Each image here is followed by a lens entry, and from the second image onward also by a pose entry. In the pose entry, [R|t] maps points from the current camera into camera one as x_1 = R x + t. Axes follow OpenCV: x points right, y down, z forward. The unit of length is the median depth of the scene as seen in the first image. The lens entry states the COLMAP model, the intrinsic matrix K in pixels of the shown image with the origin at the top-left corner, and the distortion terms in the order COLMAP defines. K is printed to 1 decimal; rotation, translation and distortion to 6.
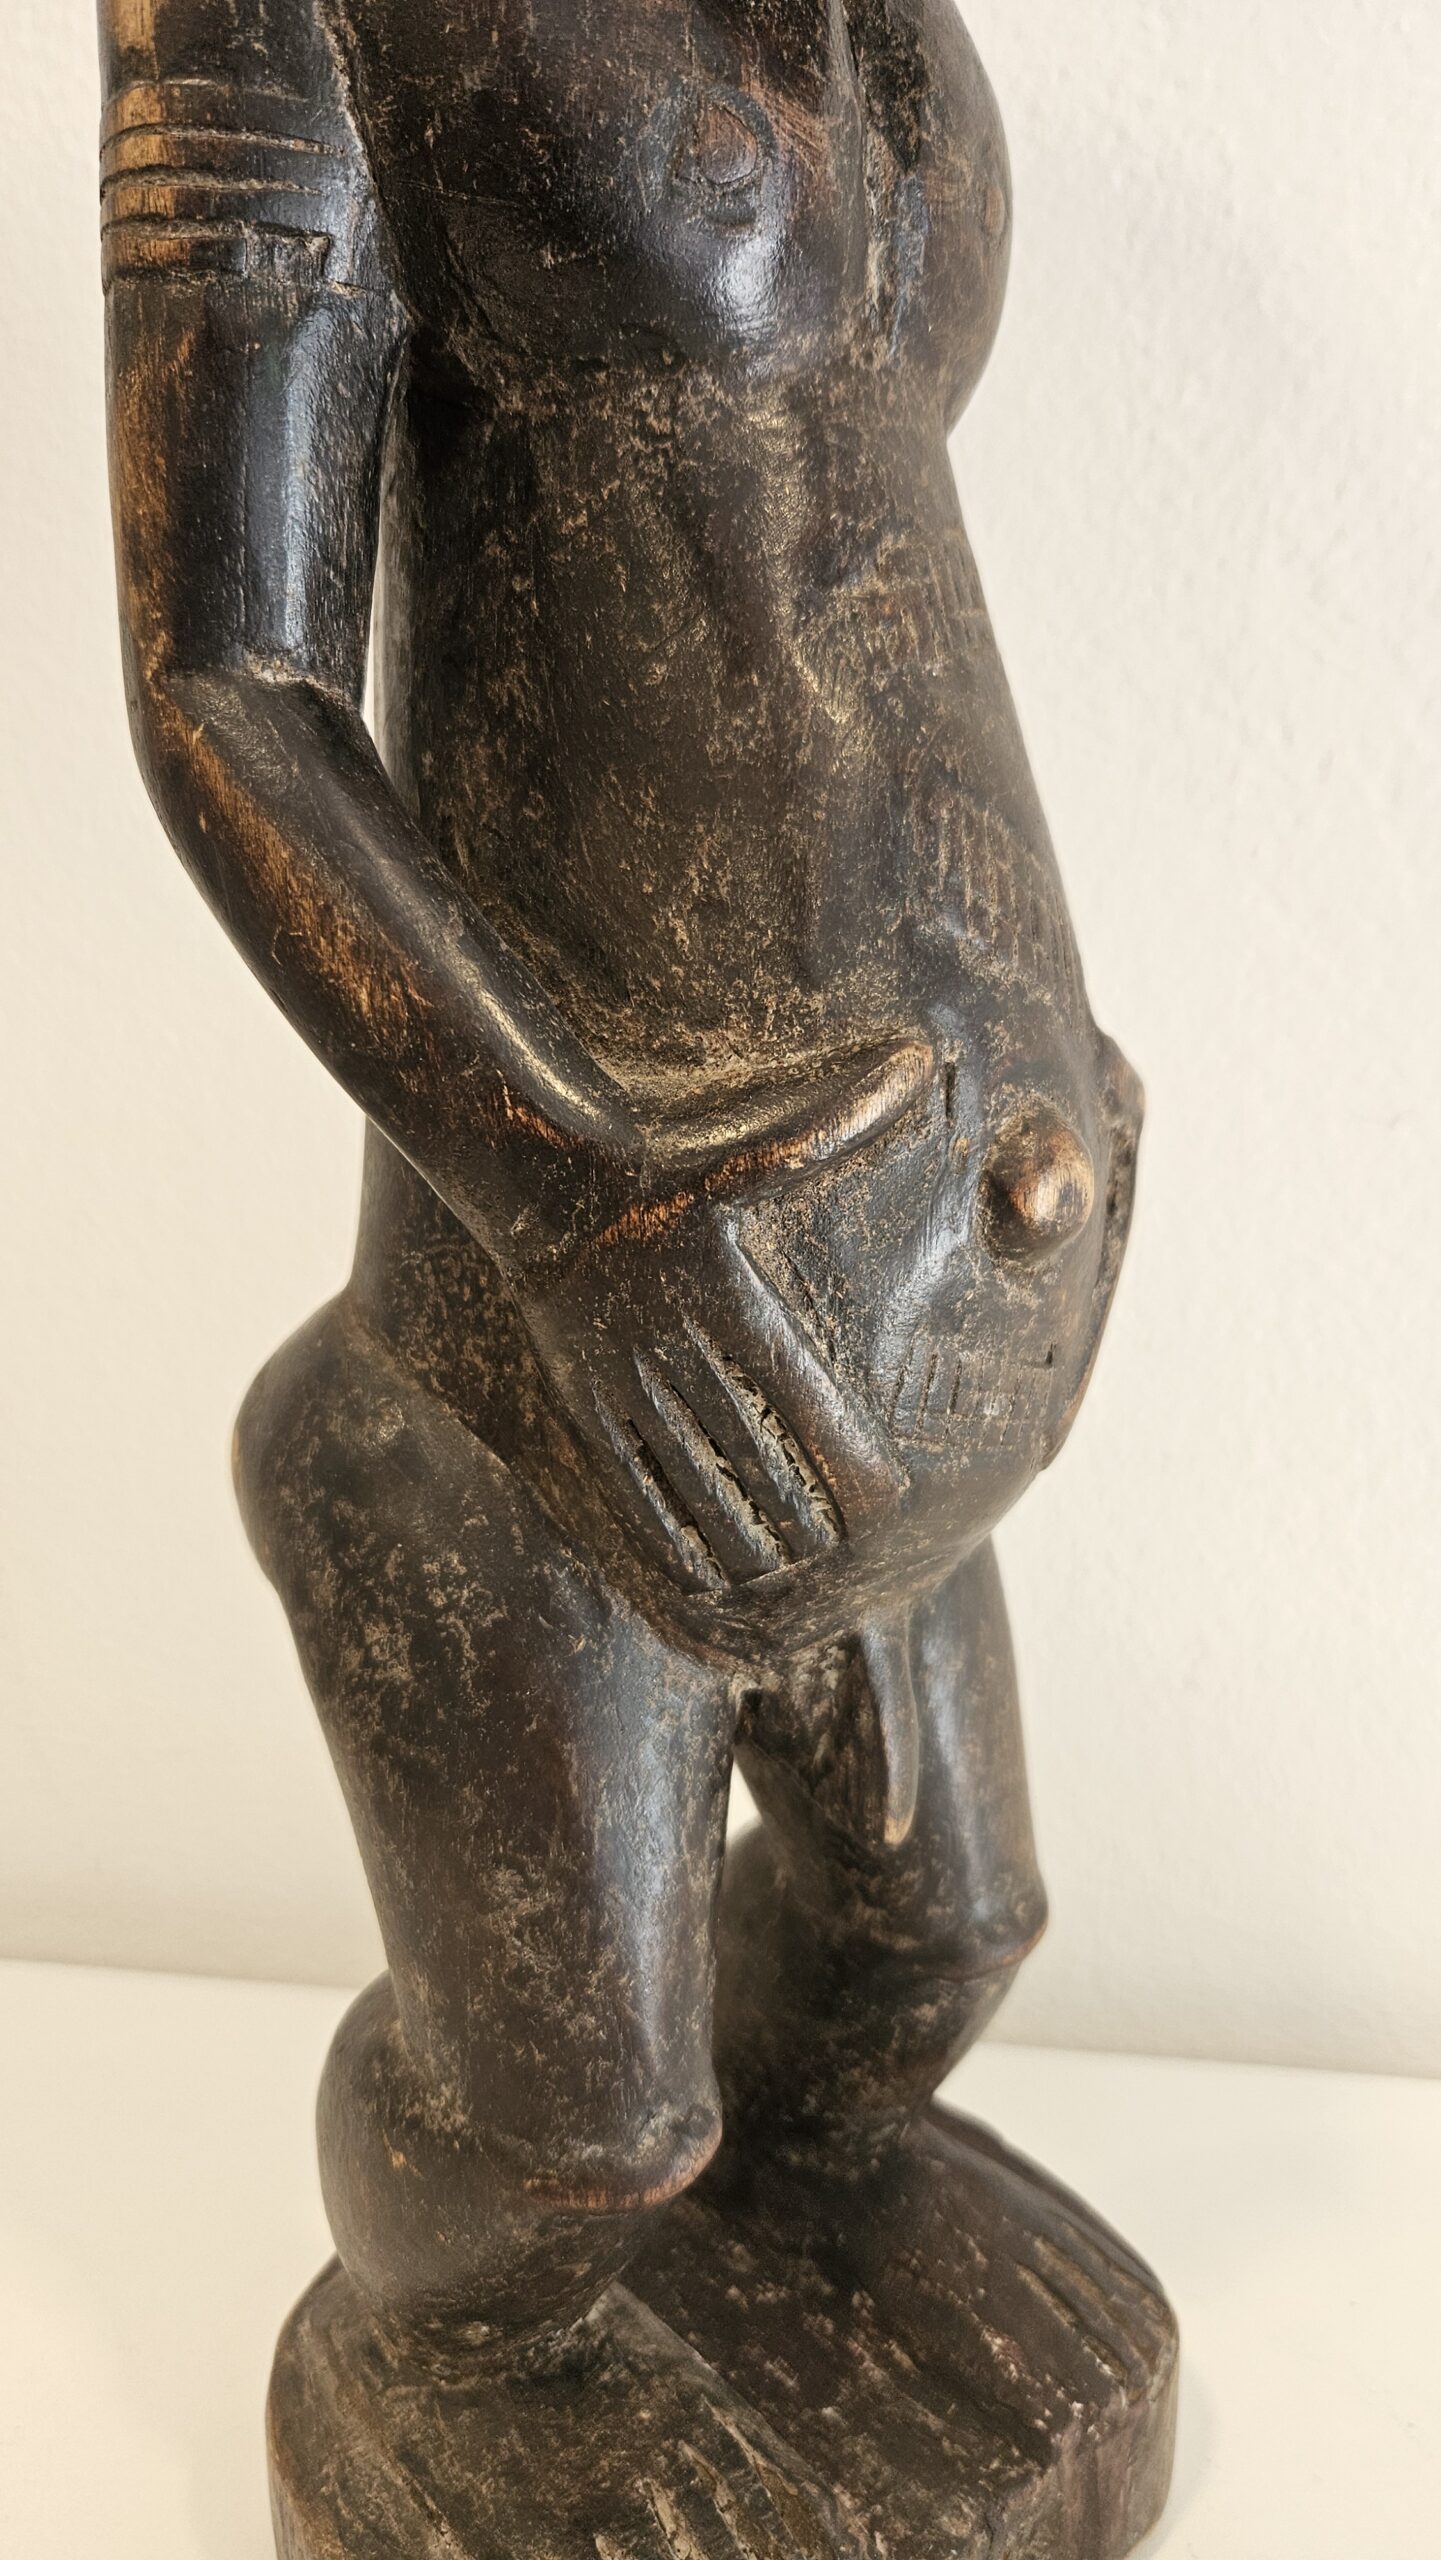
lens RADIAL K [[1818.4, 0, 720.5], [0, 1818.4, 1280.0], [0, 0, 1]] dist [0.039213, -0.054940]
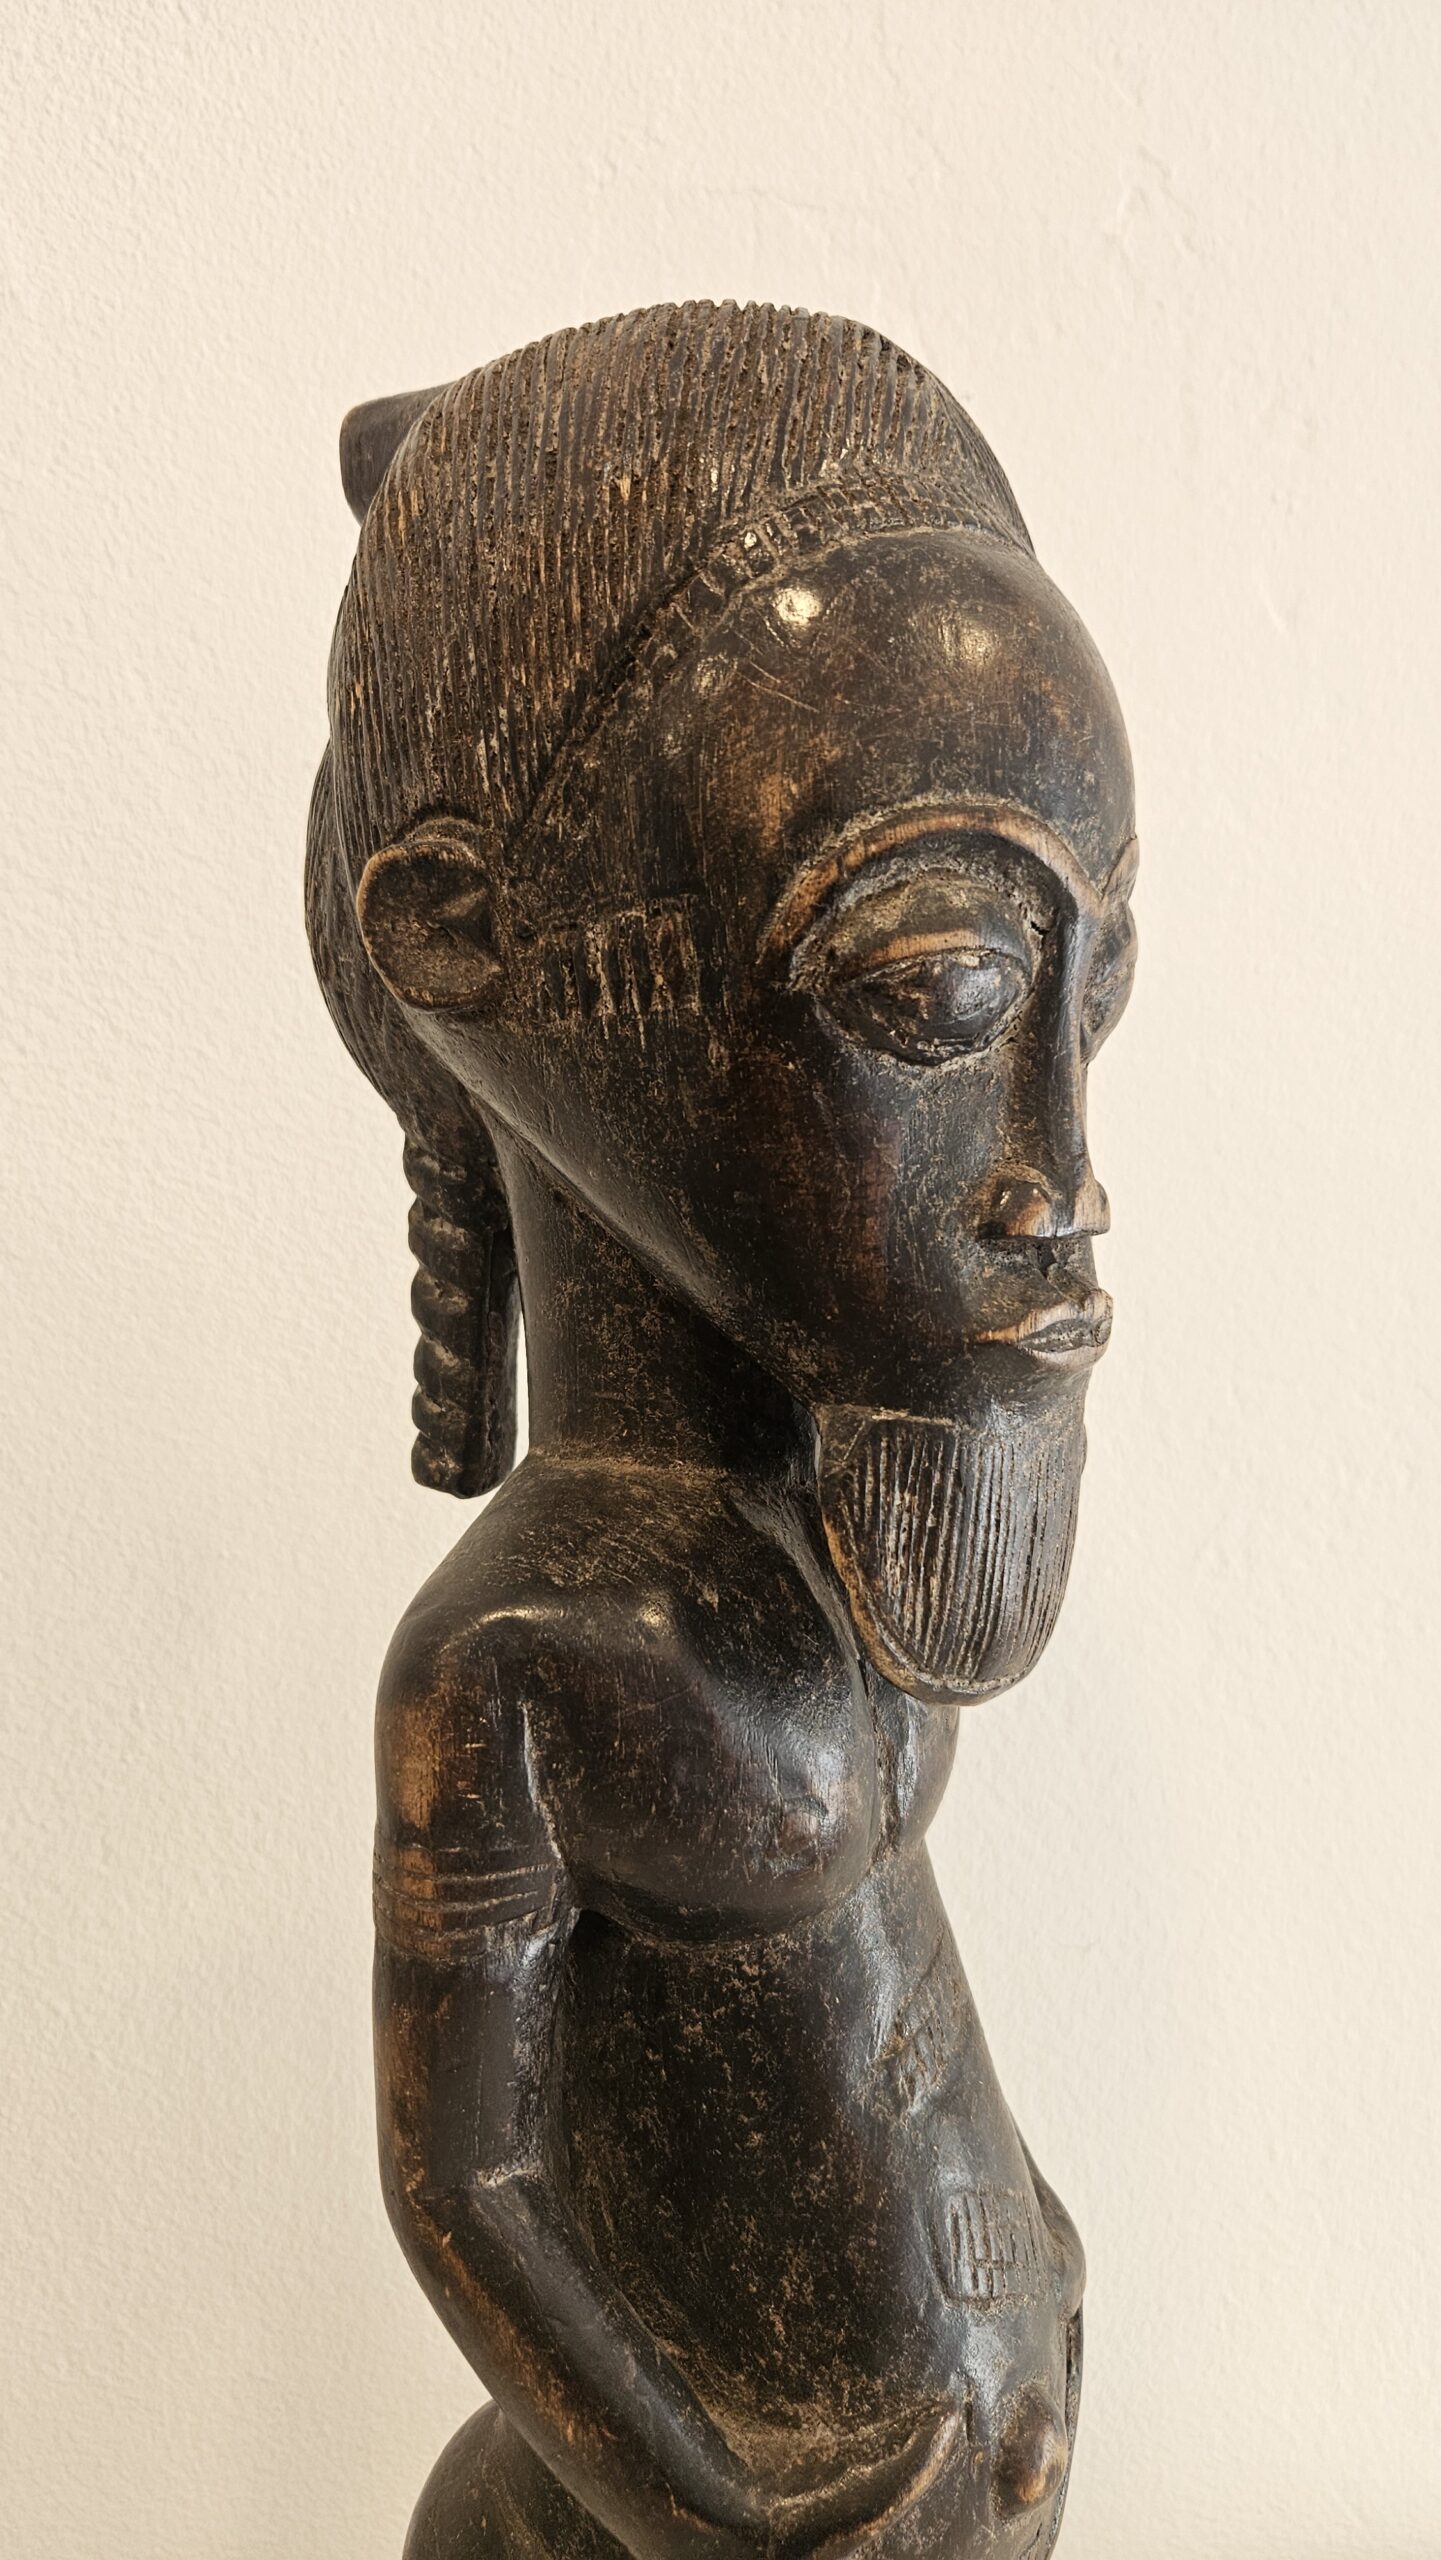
lens RADIAL K [[1805.9, 0, 721.5], [0, 1805.9, 1293.0], [0, 0, 1]] dist [0.049782, -0.057641]
pose [[0.995710, -0.030659, 0.087300, -0.168004], [0.039850, 0.993613, -0.105571, -0.854517], [-0.083506, 0.108597, 0.990572, -0.506078]]
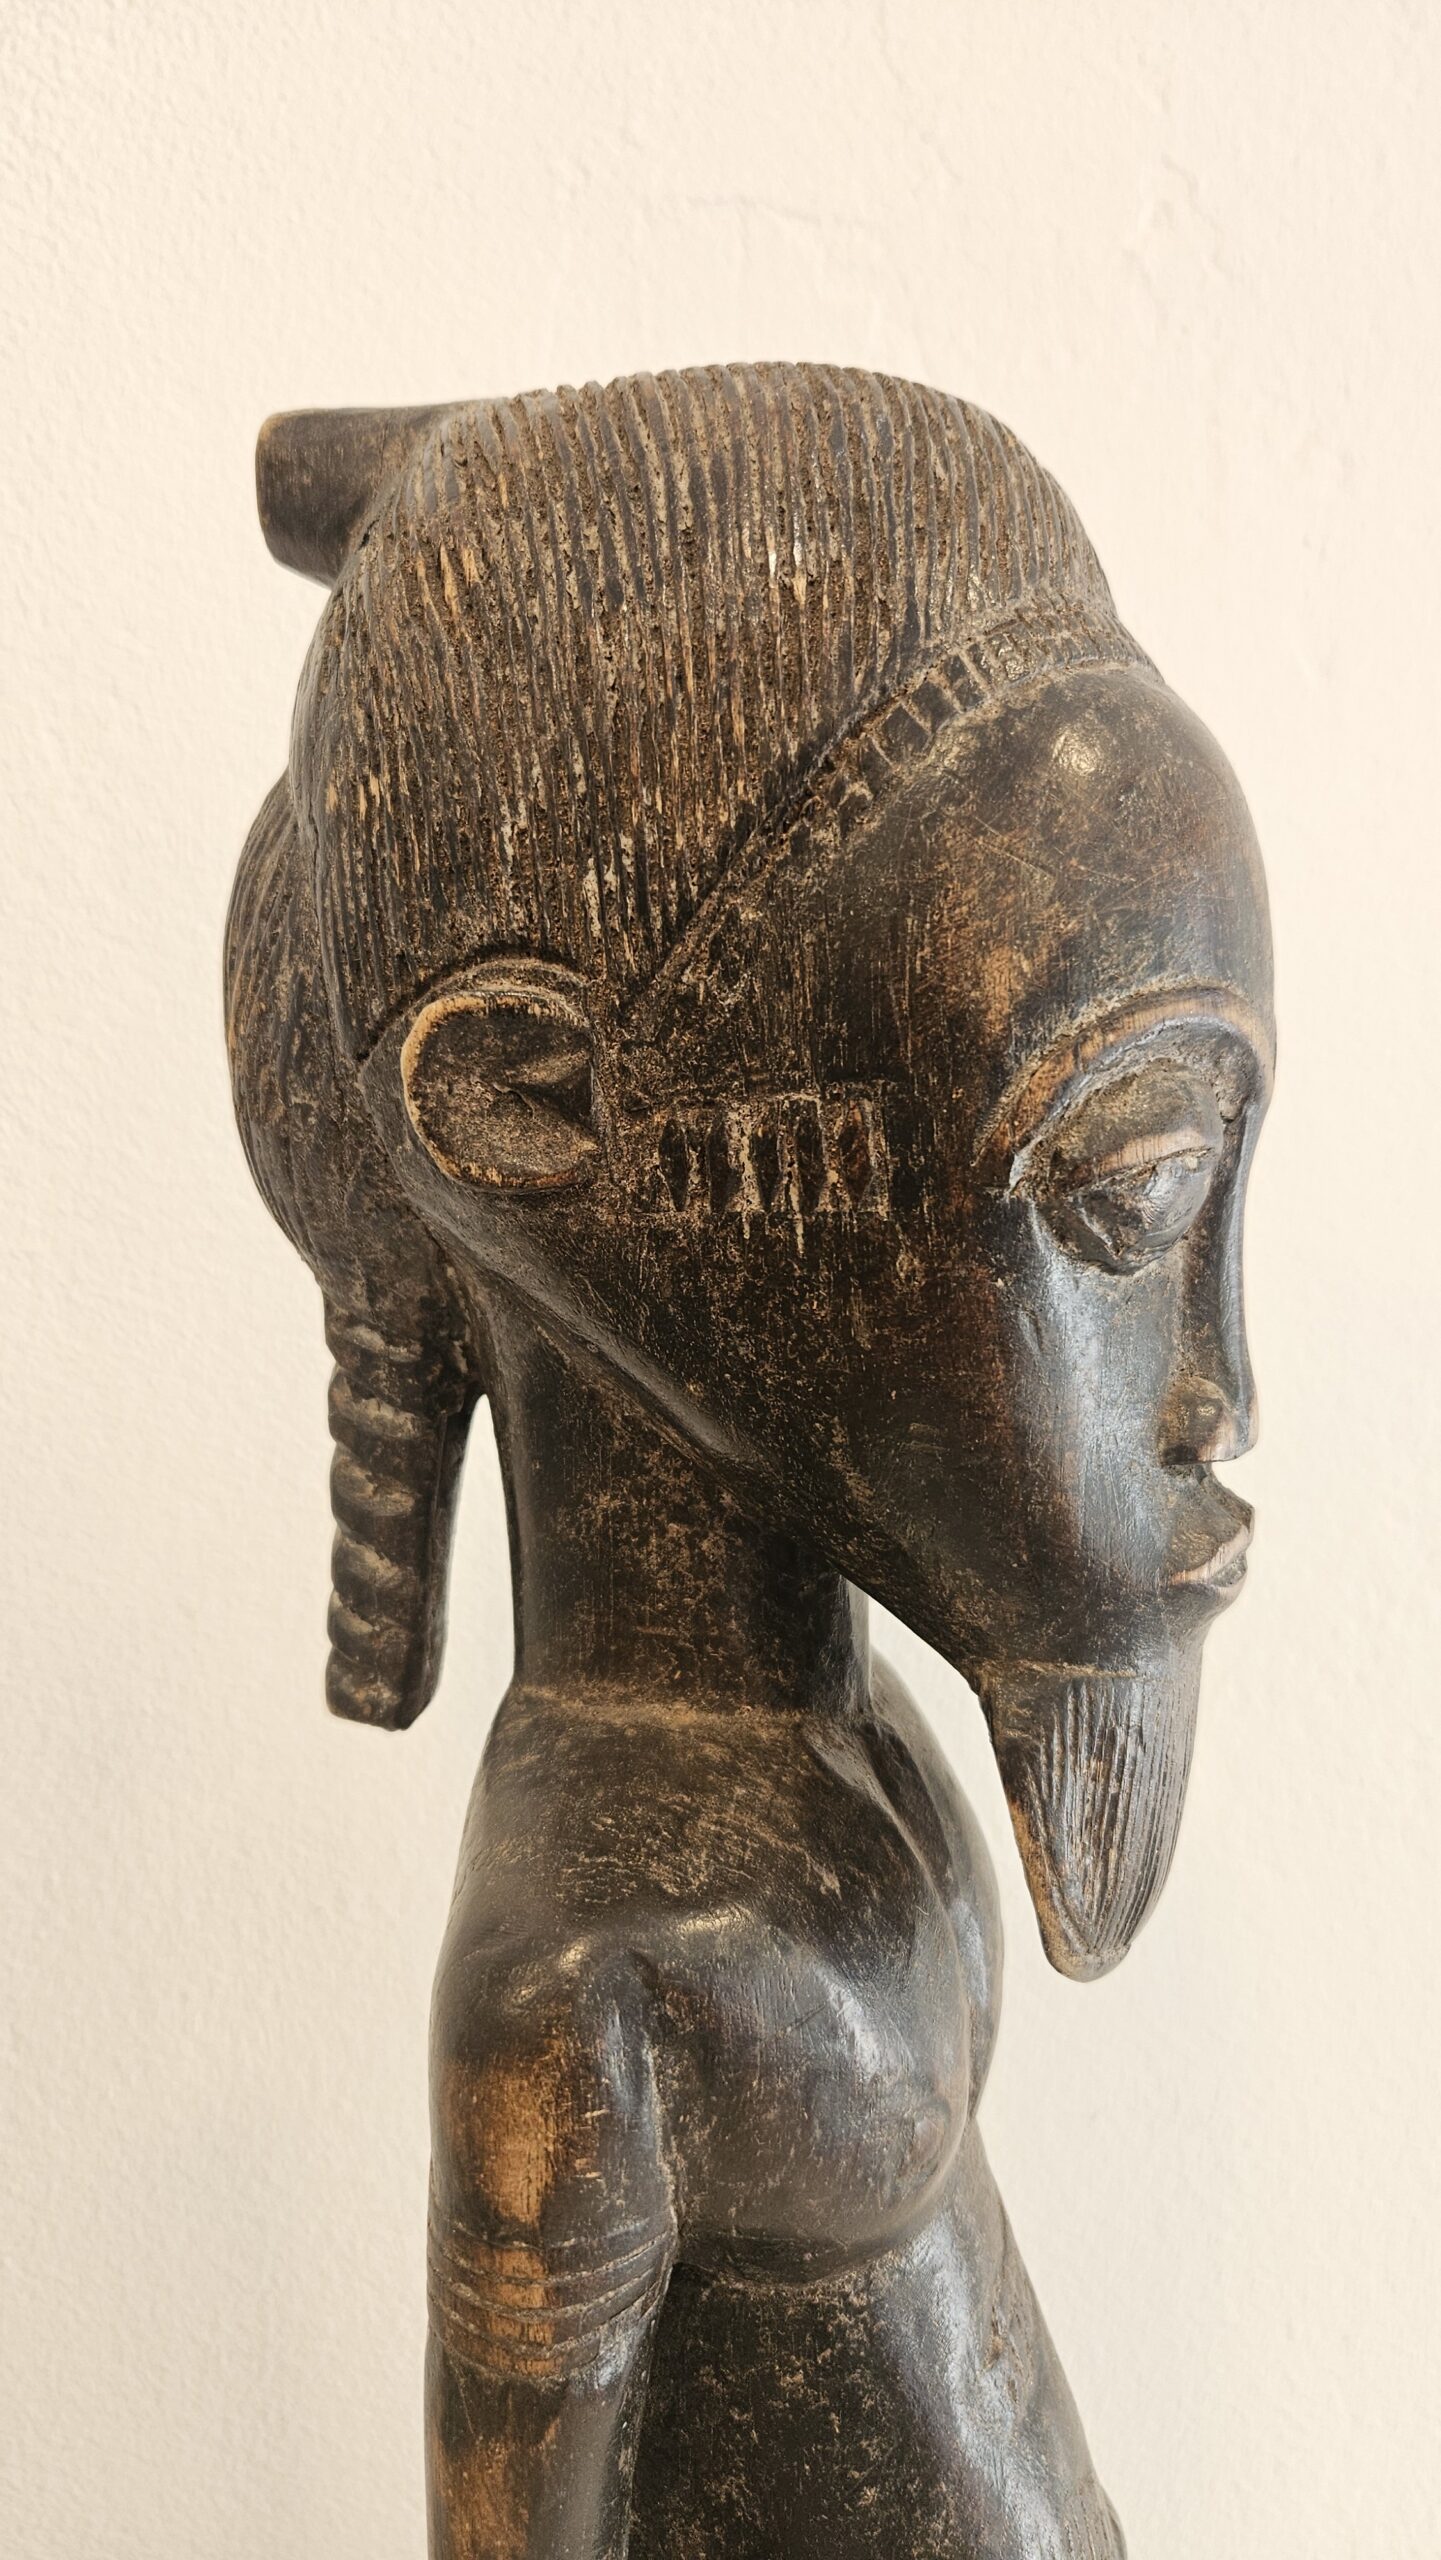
lens RADIAL K [[1818.4, 0, 720.5], [0, 1818.4, 1280.0], [0, 0, 1]] dist [0.039213, -0.054940]
pose [[0.929133, -0.045097, 0.366986, -0.554902], [0.083575, 0.992462, -0.089638, -1.061667], [-0.360178, 0.113956, 0.925897, -0.219798]]
